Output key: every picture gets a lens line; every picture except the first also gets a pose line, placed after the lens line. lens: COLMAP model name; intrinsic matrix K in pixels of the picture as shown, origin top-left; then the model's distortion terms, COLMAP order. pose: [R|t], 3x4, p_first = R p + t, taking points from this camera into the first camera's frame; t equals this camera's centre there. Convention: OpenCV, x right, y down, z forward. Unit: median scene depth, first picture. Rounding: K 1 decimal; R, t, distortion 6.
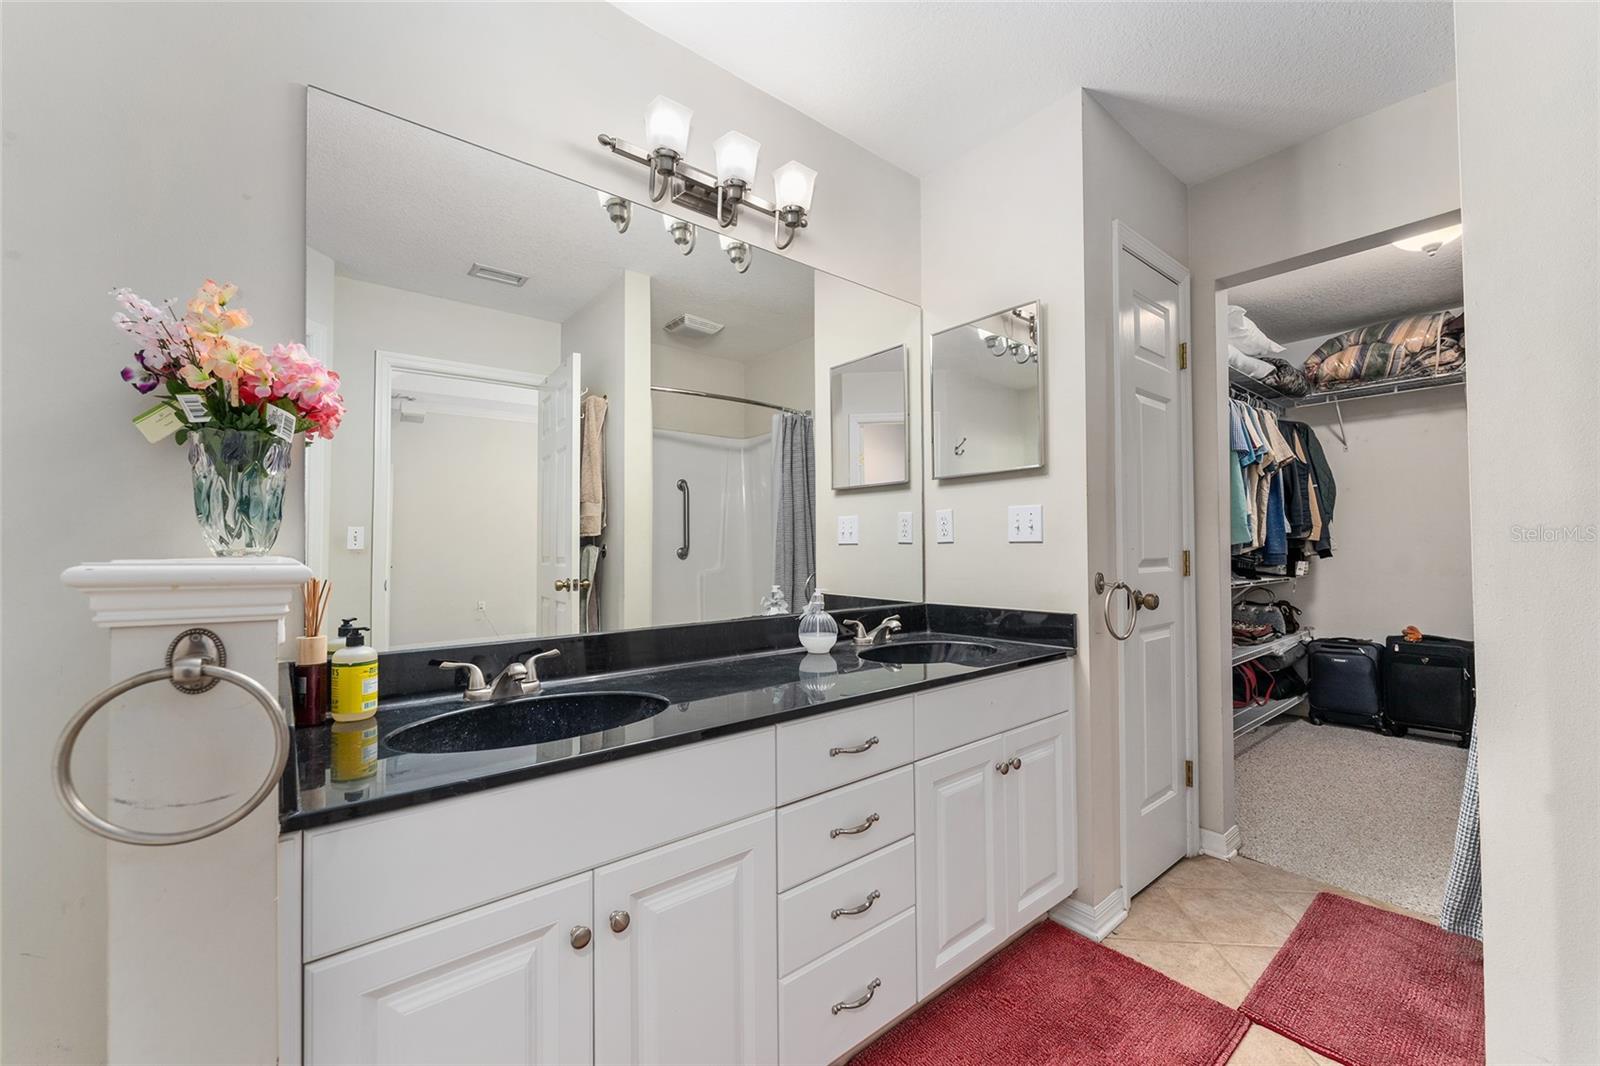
lens RADIAL K [[643.1, 0, 790.0], [0, 643.1, 531.8], [0, 0, 1]] dist [-0.002049, -0.000615]
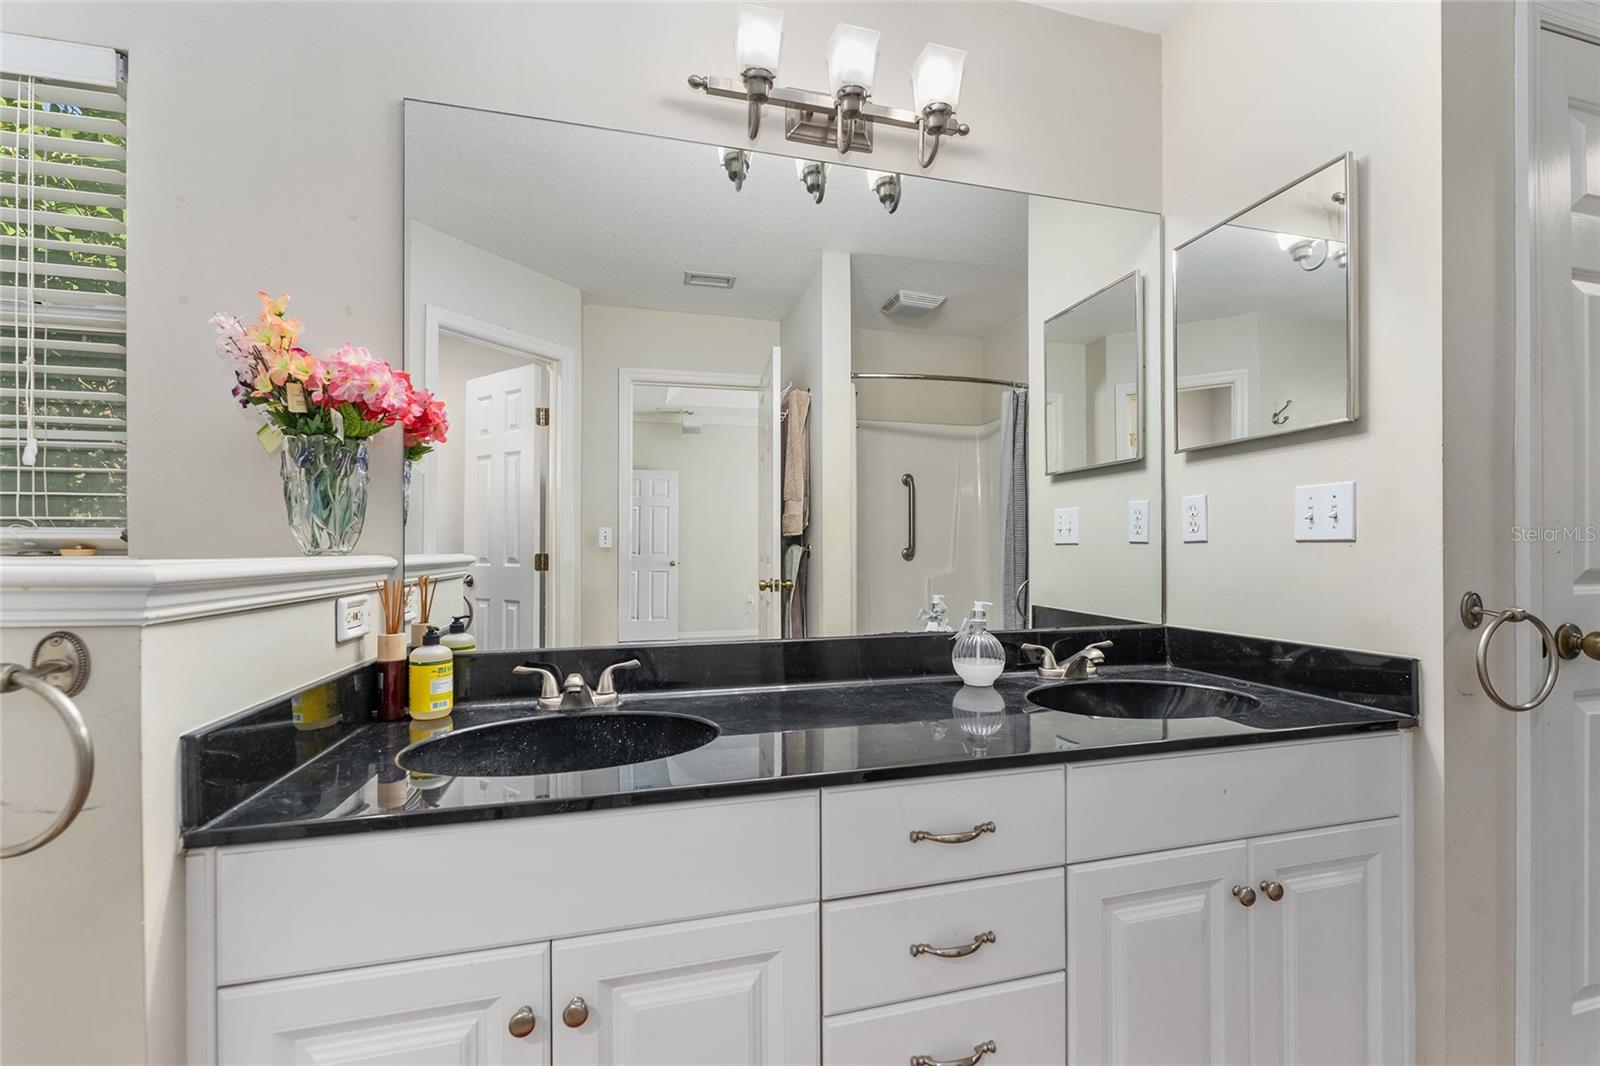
lens RADIAL K [[643.1, 0, 797.3], [0, 643.1, 544.1], [0, 0, 1]] dist [-0.002049, -0.000615]
pose [[0.907083, 0.000412, -0.420952, 0.166491], [0.007810, 0.999811, 0.017807, 0.003797], [0.420880, -0.019440, 0.906908, 0.205615]]
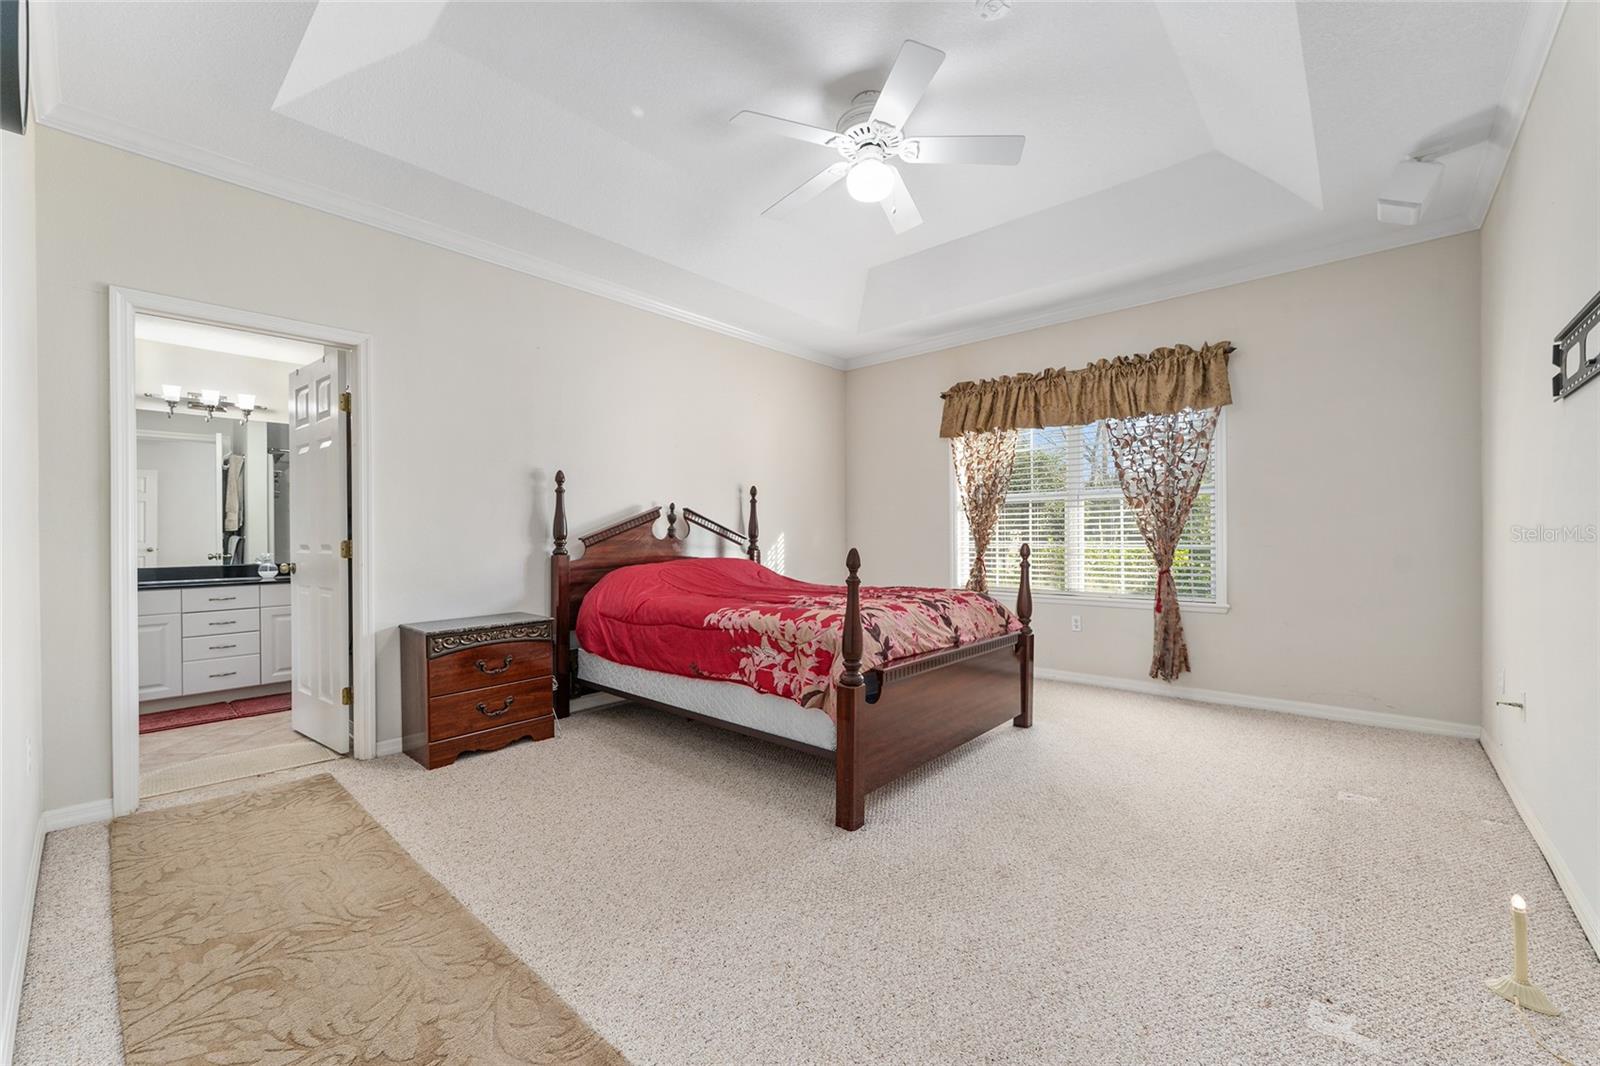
lens RADIAL K [[643.1, 0, 800.4], [0, 643.1, 535.3], [0, 0, 1]] dist [-0.002049, -0.000615]
pose [[0.988942, 0.001092, 0.148296, 1.661497], [-0.003872, 0.999822, 0.018458, -0.033354], [-0.148249, -0.018828, 0.988771, -1.706941]]
